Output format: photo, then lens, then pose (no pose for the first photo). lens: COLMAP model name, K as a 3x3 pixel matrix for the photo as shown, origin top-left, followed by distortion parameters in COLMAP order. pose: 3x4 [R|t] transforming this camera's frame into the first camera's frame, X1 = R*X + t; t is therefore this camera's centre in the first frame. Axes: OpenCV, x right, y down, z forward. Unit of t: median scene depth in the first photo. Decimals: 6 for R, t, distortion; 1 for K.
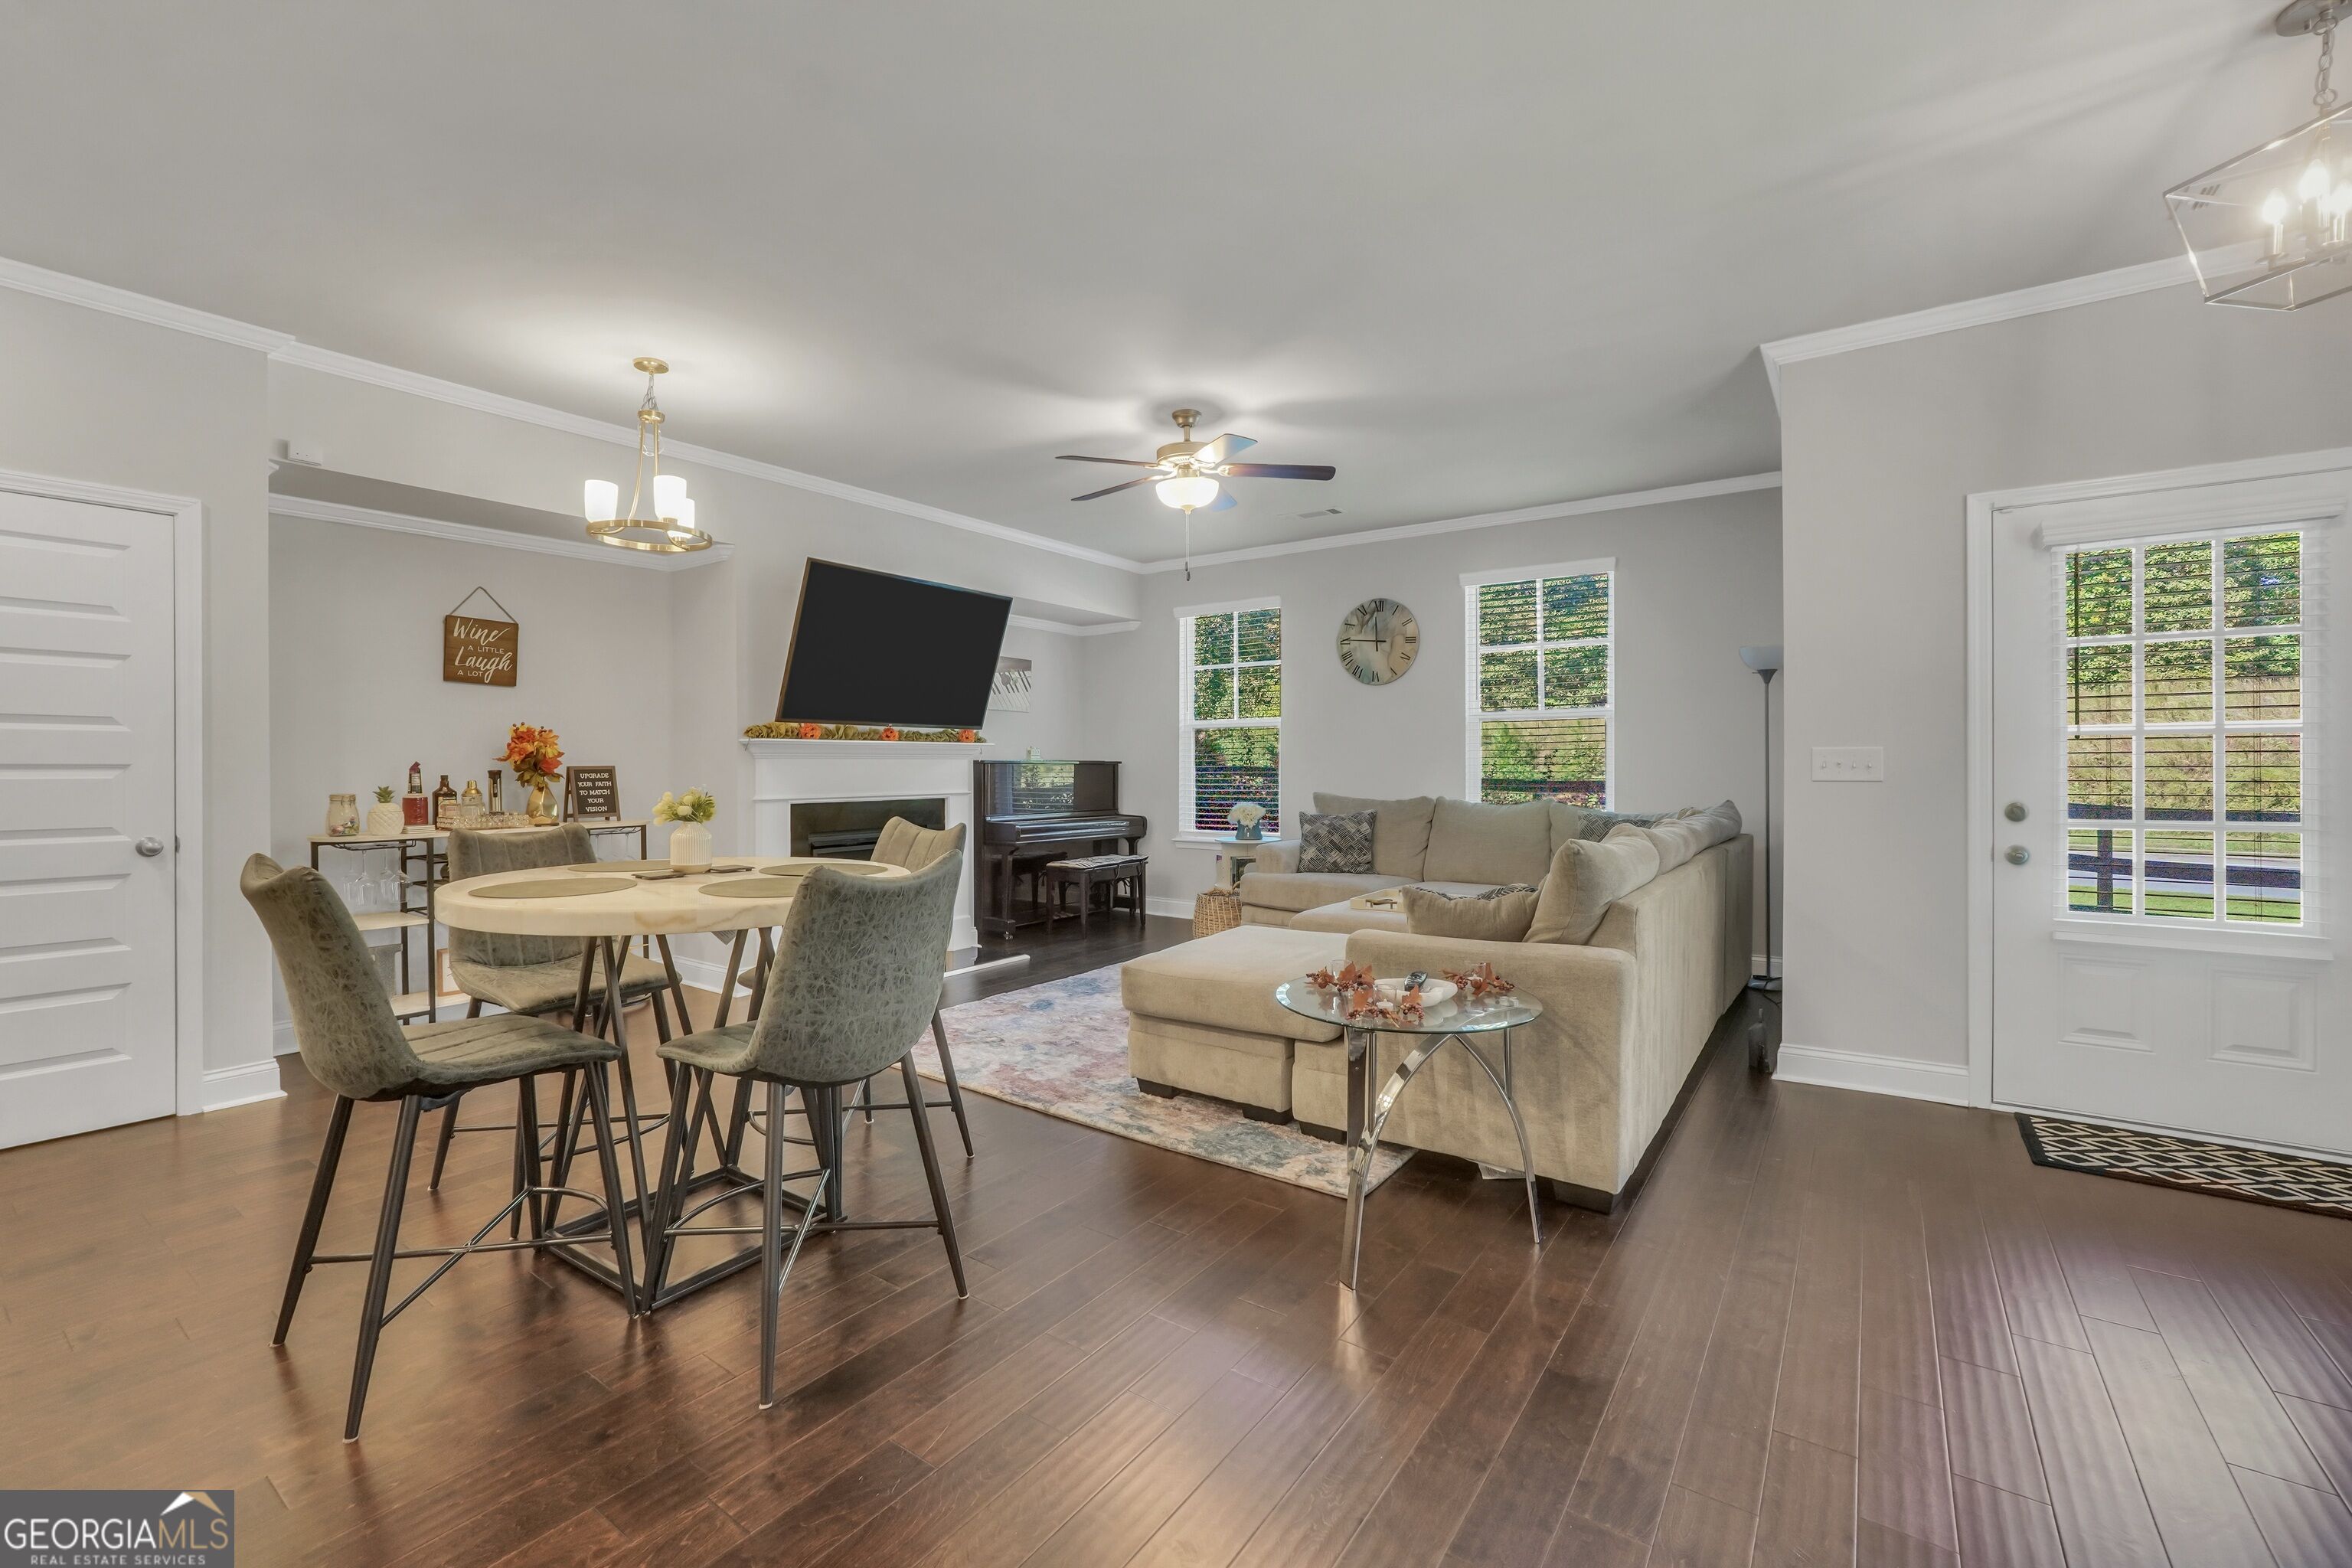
lens RADIAL K [[988.5, 0, 1154.0], [0, 988.5, 769.5], [0, 0, 1]] dist [-0.018060, 0.005675]
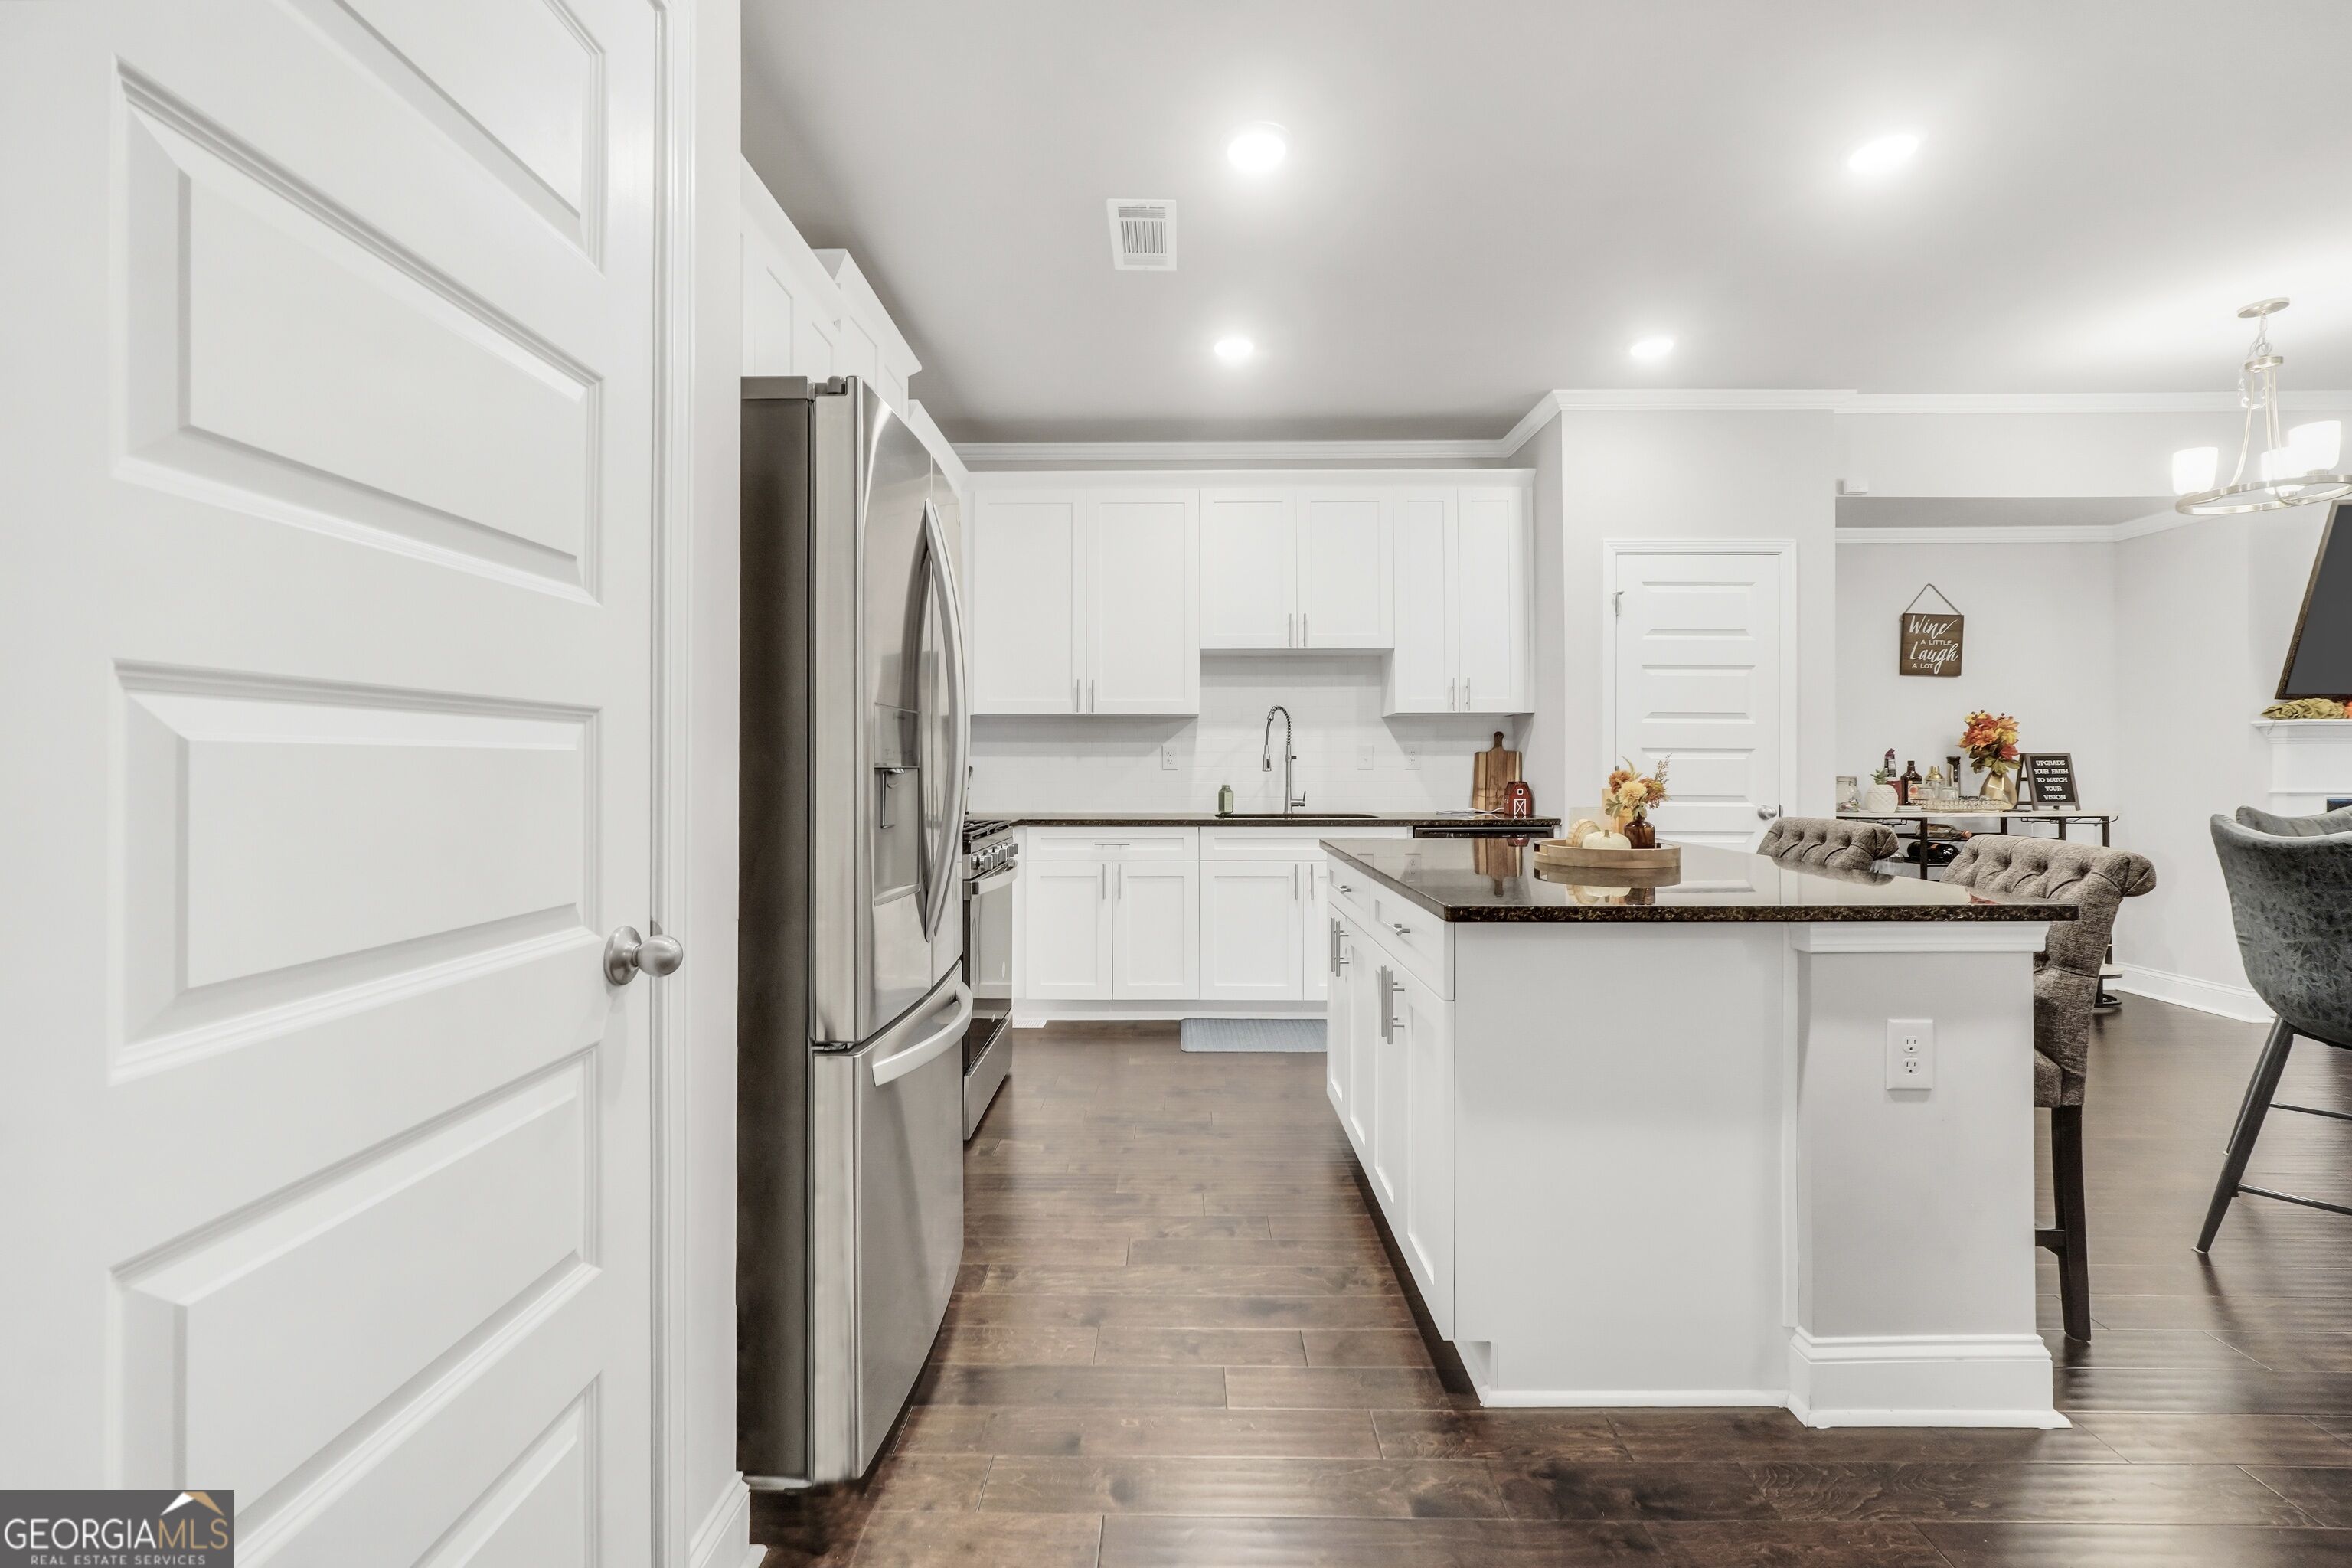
lens RADIAL K [[997.8, 0, 1172.4], [0, 997.8, 760.7], [0, 0, 1]] dist [-0.020087, 0.007608]
pose [[0.576001, 0.000892, -0.817449, -0.286052], [-0.007703, 0.999961, -0.004337, 0.016068], [0.817413, 0.008795, 0.575985, -0.286289]]
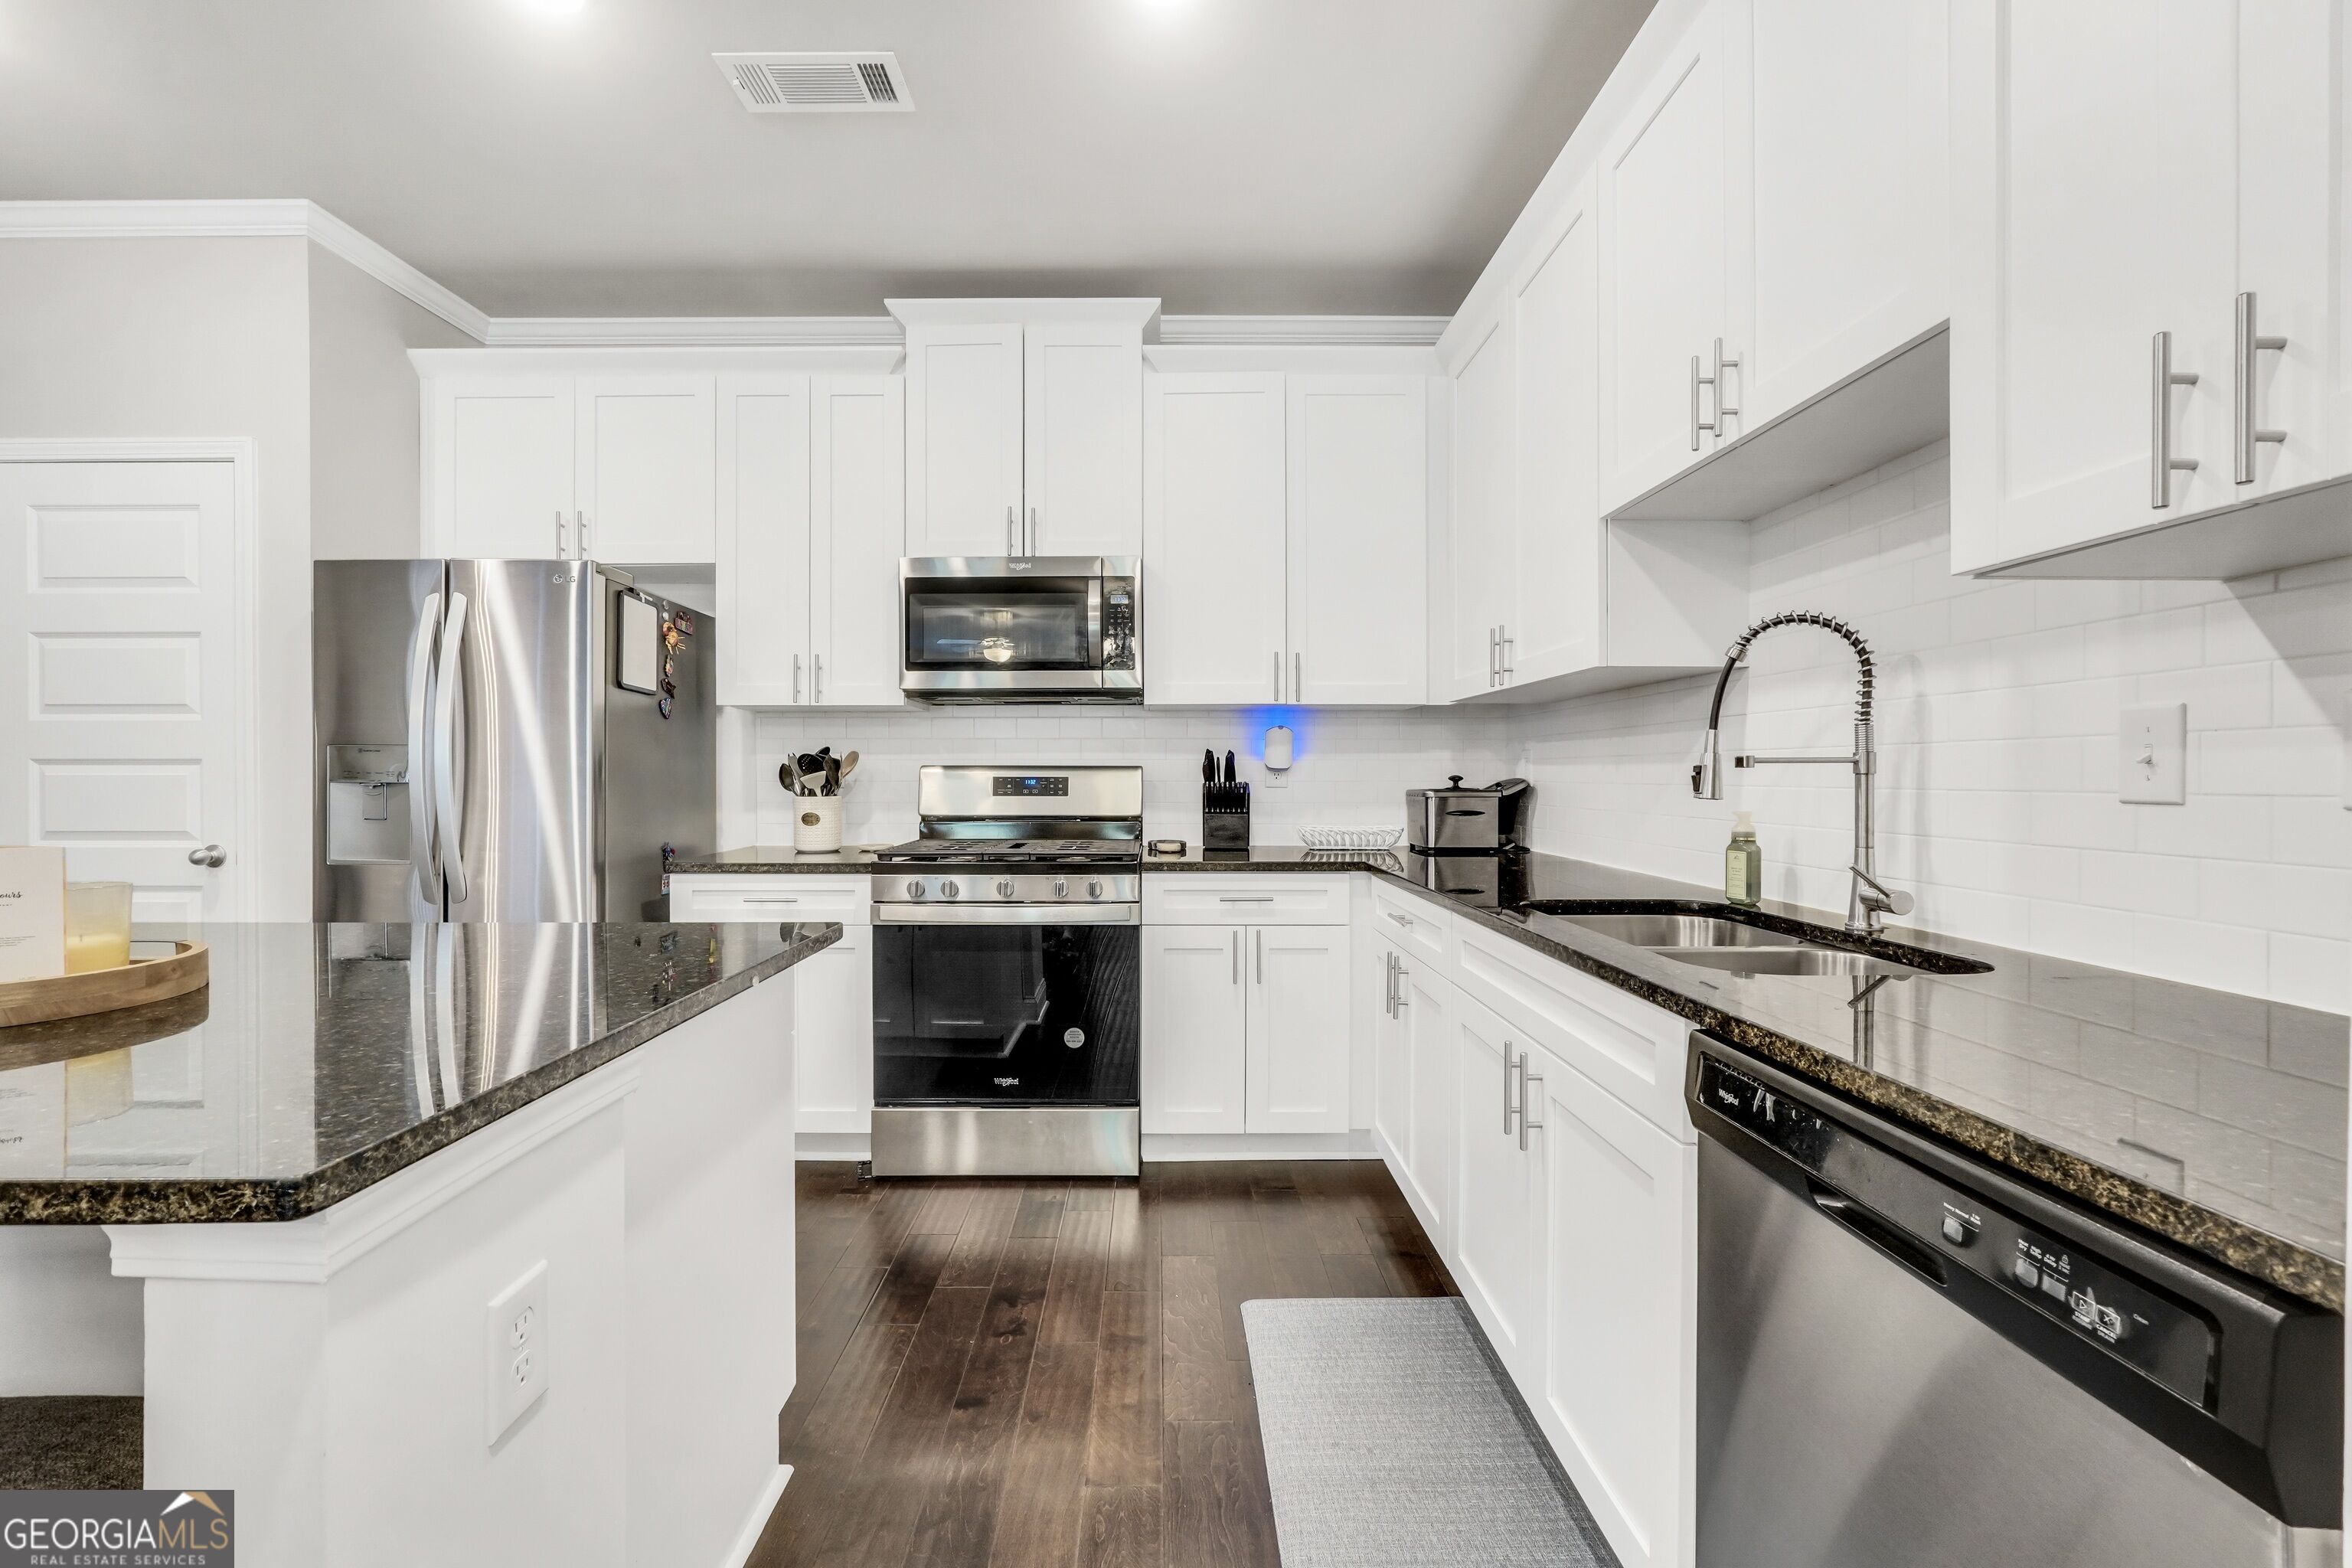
lens RADIAL K [[984.2, 0, 1160.7], [0, 984.2, 780.9], [0, 0, 1]] dist [-0.020838, 0.007299]
pose [[-0.807455, 0.008607, -0.589866, -0.679008], [0.001268, 0.999917, 0.012855, 0.009827], [0.589928, 0.009631, -0.807399, 0.562172]]
